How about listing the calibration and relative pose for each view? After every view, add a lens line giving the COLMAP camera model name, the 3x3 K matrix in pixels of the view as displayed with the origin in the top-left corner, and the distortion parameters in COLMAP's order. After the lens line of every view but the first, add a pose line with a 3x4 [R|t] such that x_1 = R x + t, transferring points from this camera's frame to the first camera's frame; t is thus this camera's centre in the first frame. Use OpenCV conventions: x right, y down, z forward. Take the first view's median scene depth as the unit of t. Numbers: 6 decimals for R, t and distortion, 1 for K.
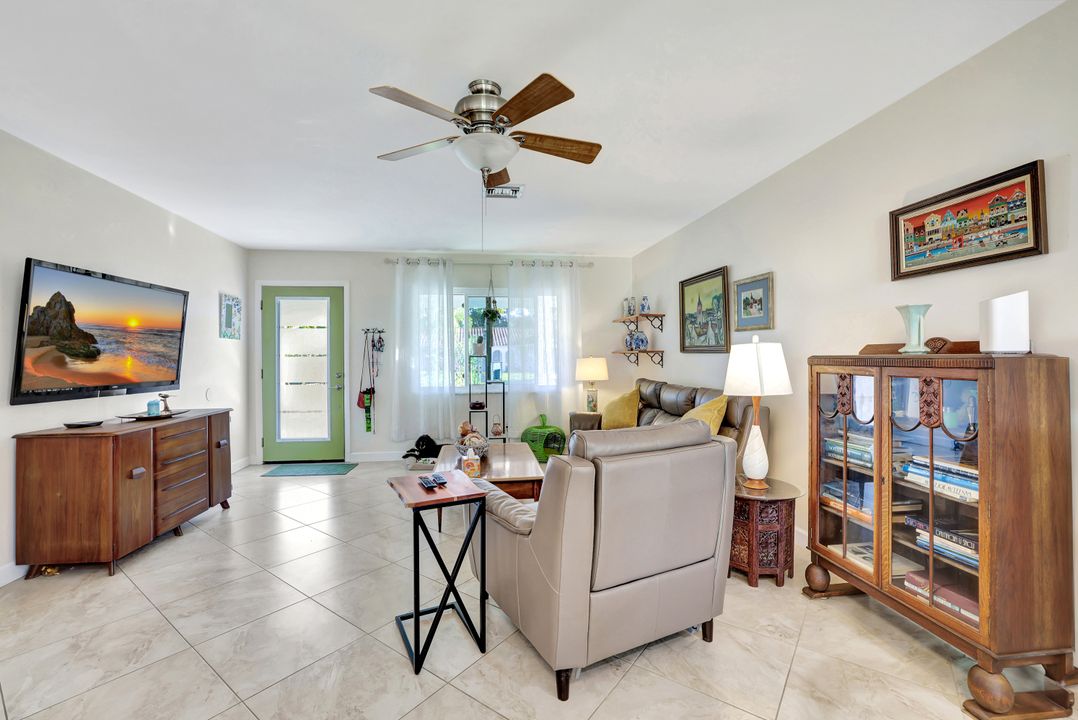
lens RADIAL K [[496.4, 0, 537.3], [0, 496.4, 357.0], [0, 0, 1]] dist [-0.019859, 0.000831]
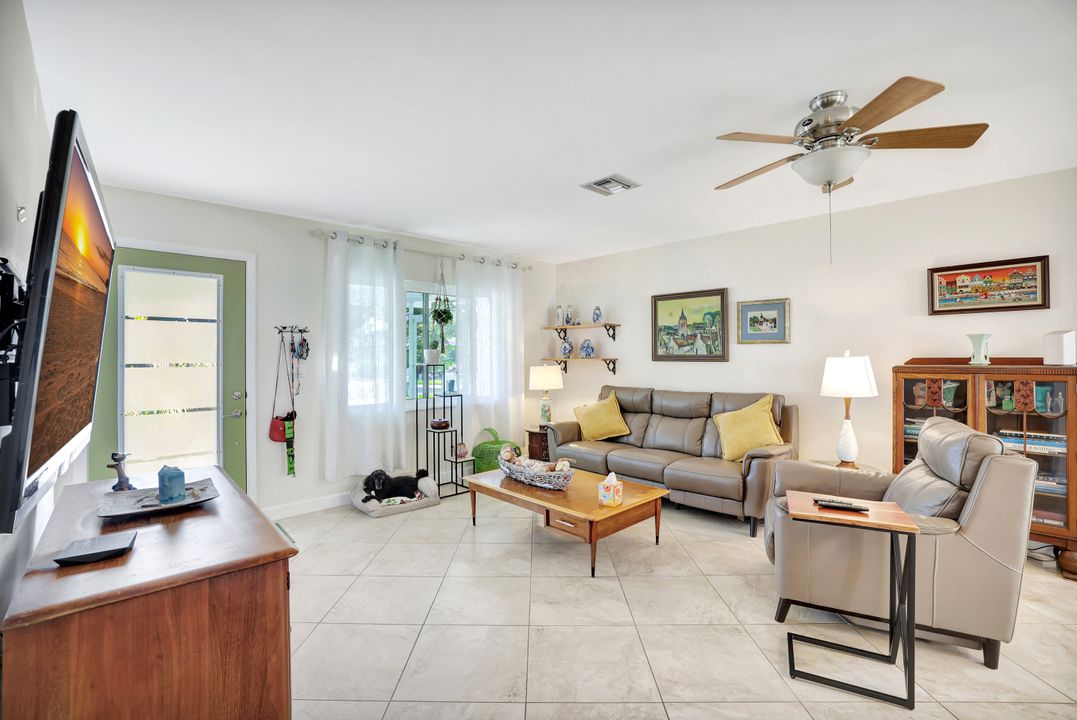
lens RADIAL K [[495.9, 0, 536.9], [0, 495.9, 358.1], [0, 0, 1]] dist [-0.019859, 0.000831]
pose [[0.792111, 0.000015, 0.610377, -0.685066], [0.001645, 0.999996, -0.002160, -0.014911], [-0.610374, 0.002715, 0.792108, 0.338140]]
